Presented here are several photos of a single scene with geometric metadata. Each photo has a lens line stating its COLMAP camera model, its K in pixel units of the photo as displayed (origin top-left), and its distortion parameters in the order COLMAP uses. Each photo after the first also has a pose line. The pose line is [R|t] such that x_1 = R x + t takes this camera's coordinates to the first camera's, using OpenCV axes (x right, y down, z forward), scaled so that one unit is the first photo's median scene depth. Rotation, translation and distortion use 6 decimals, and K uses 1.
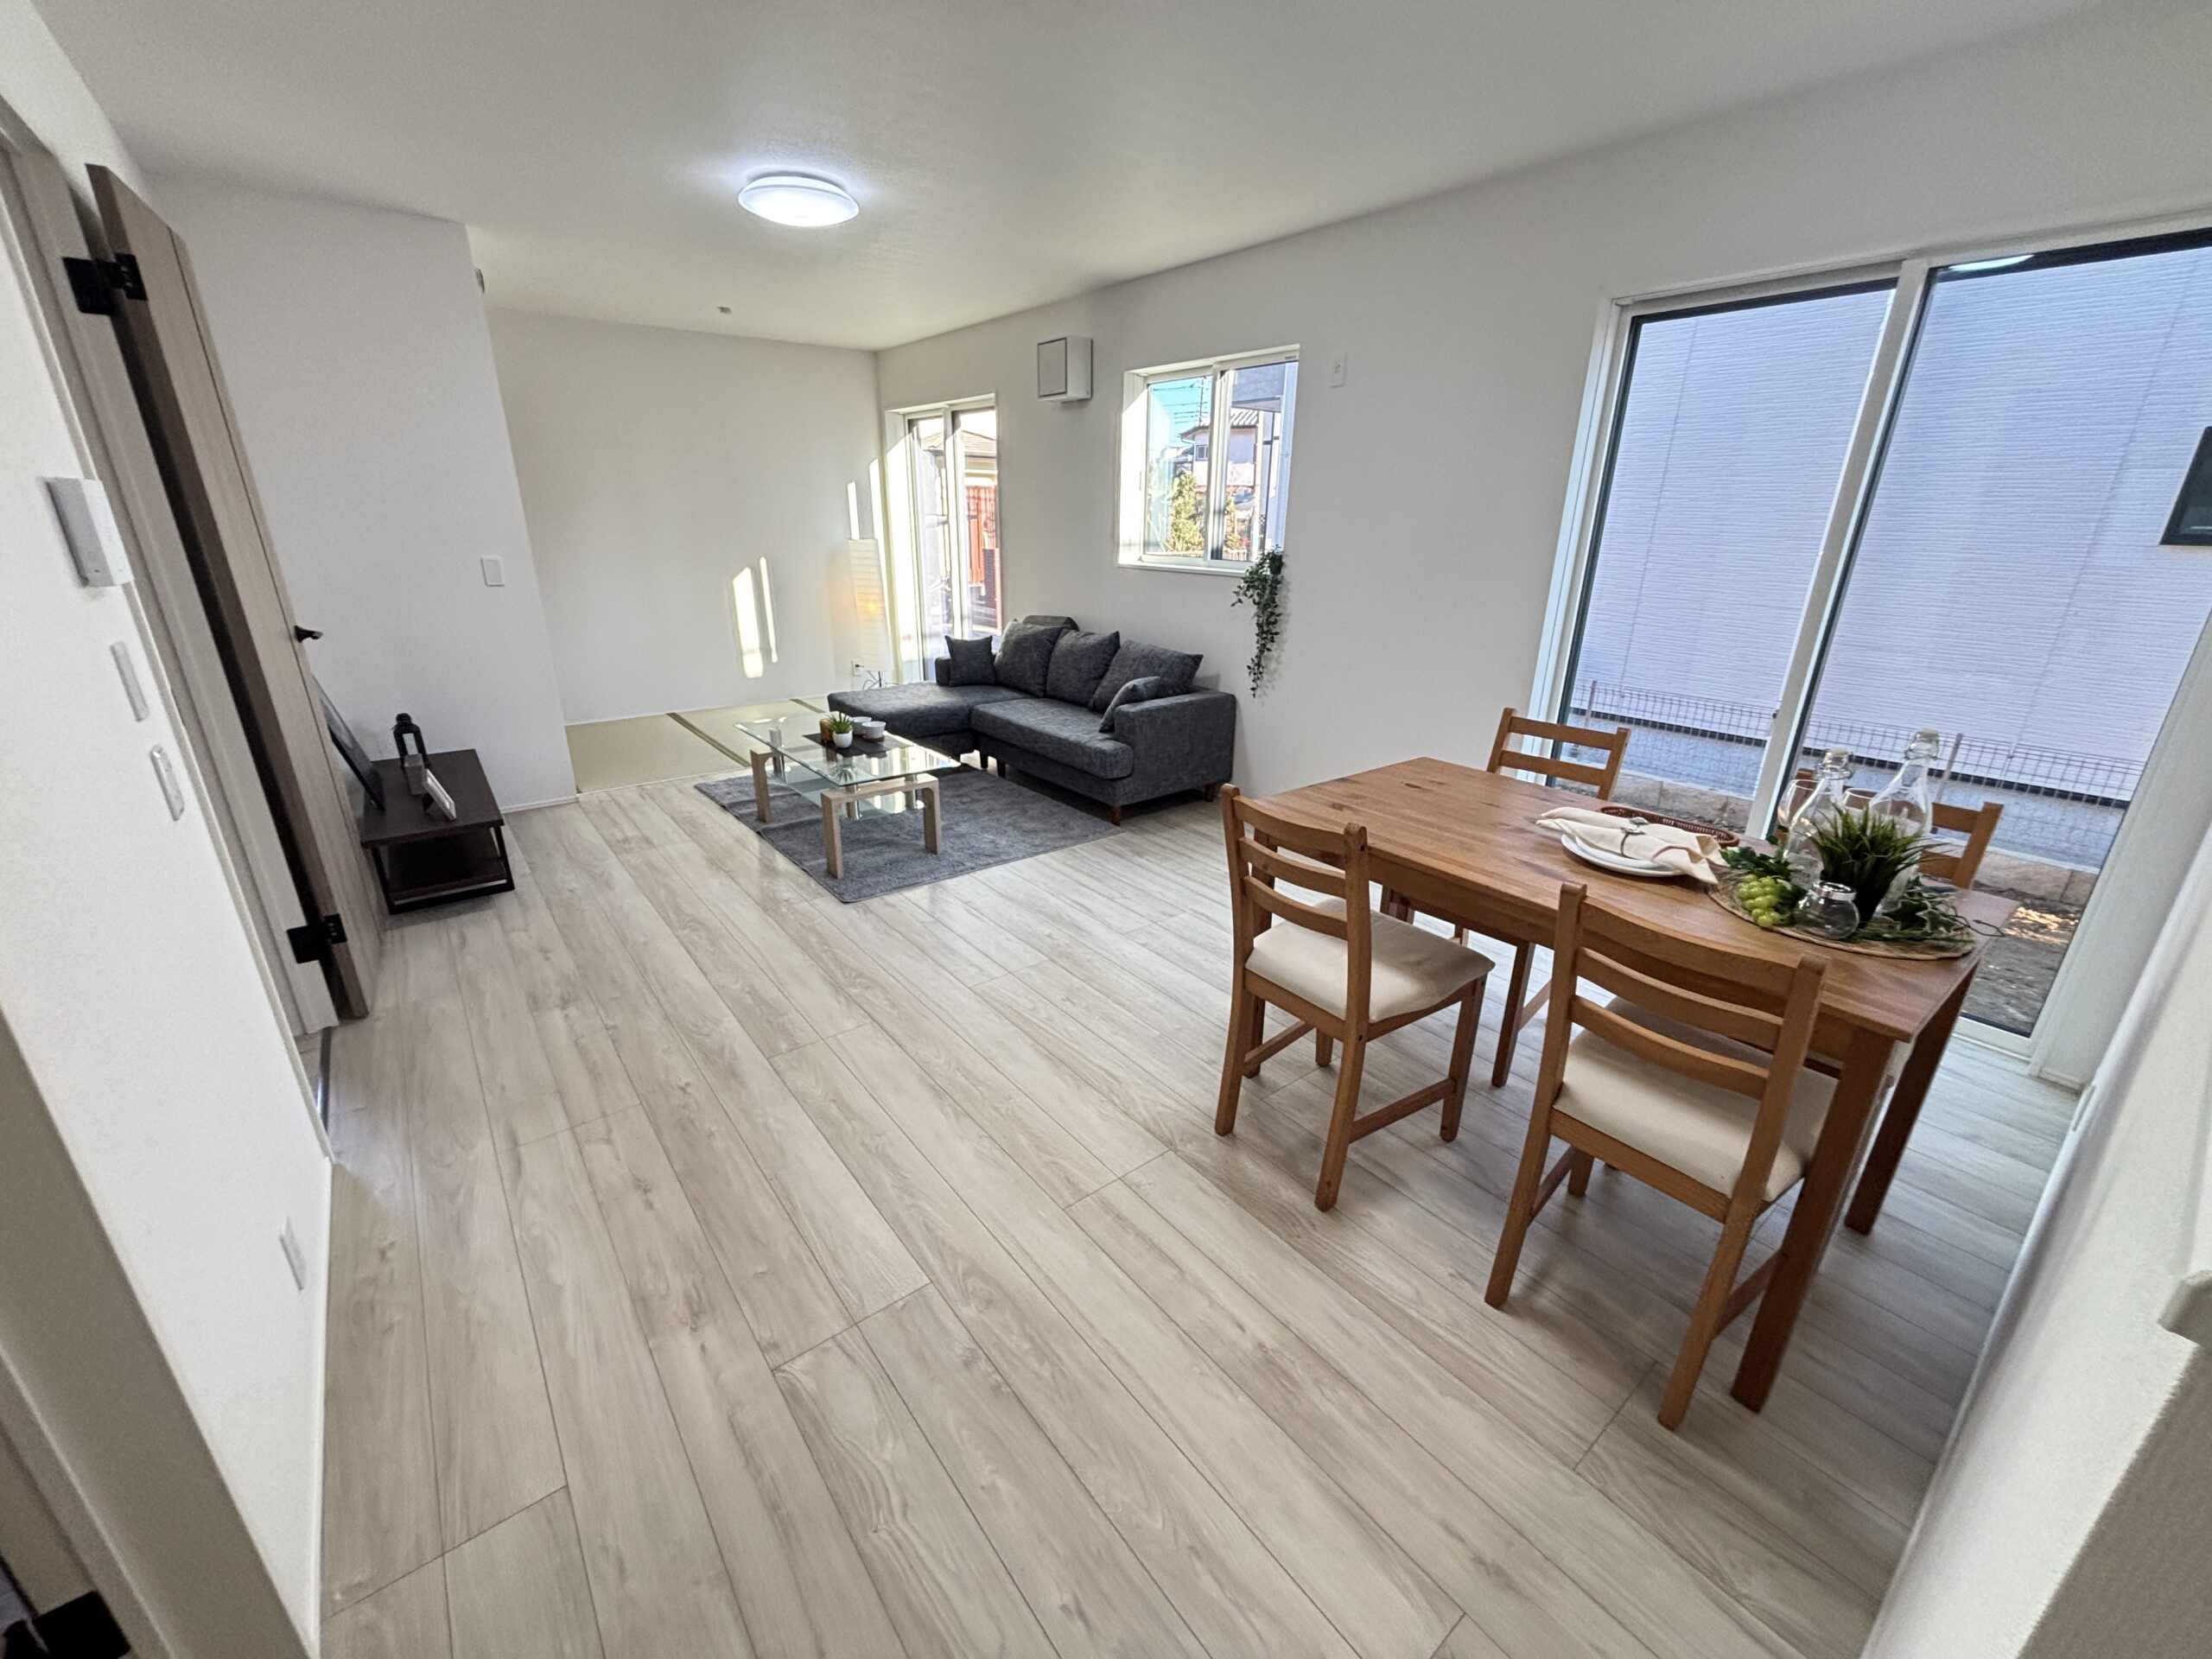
lens RADIAL K [[890.3, 0, 1092.7], [0, 890.3, 832.0], [0, 0, 1]] dist [-0.003034, -0.000144]
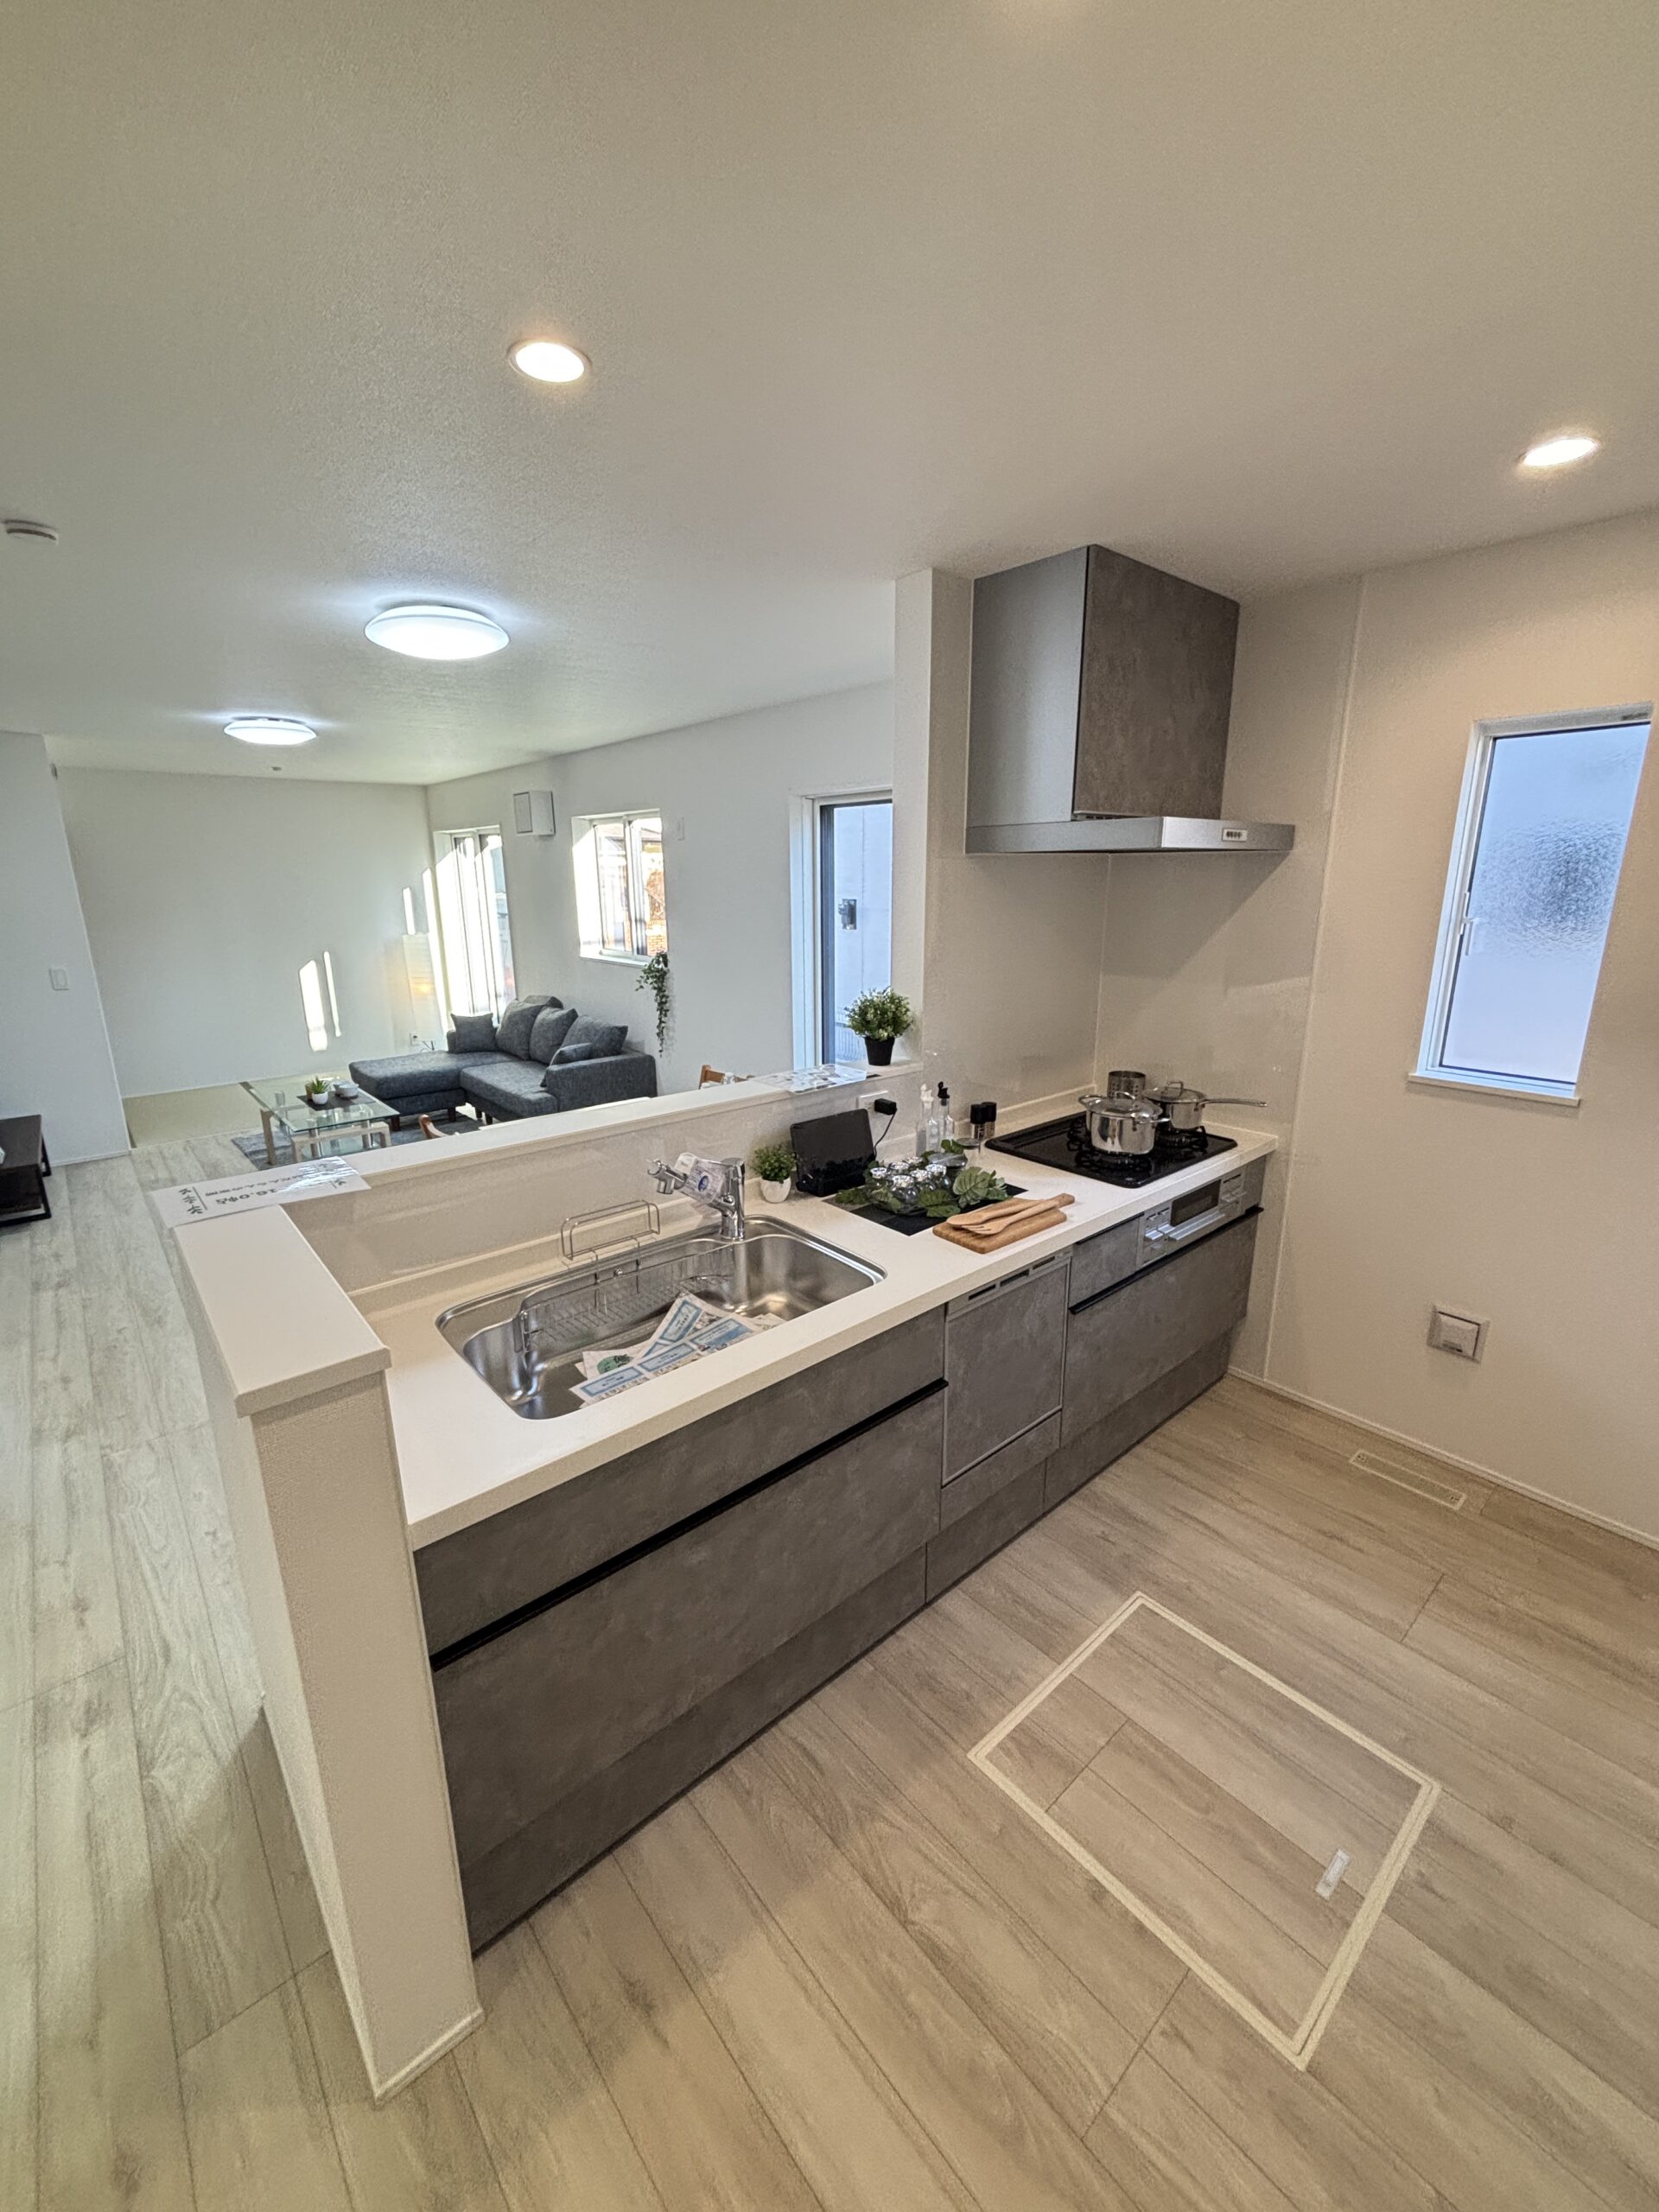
lens RADIAL K [[890.3, 0, 837.8], [0, 890.3, 1098.8], [0, 0, 1]] dist [-0.003034, -0.000144]
pose [[0.998011, -0.030777, 0.055025, 0.360754], [0.036024, 0.994627, -0.097050, 0.047140], [-0.051742, 0.098839, 0.993757, -0.313269]]
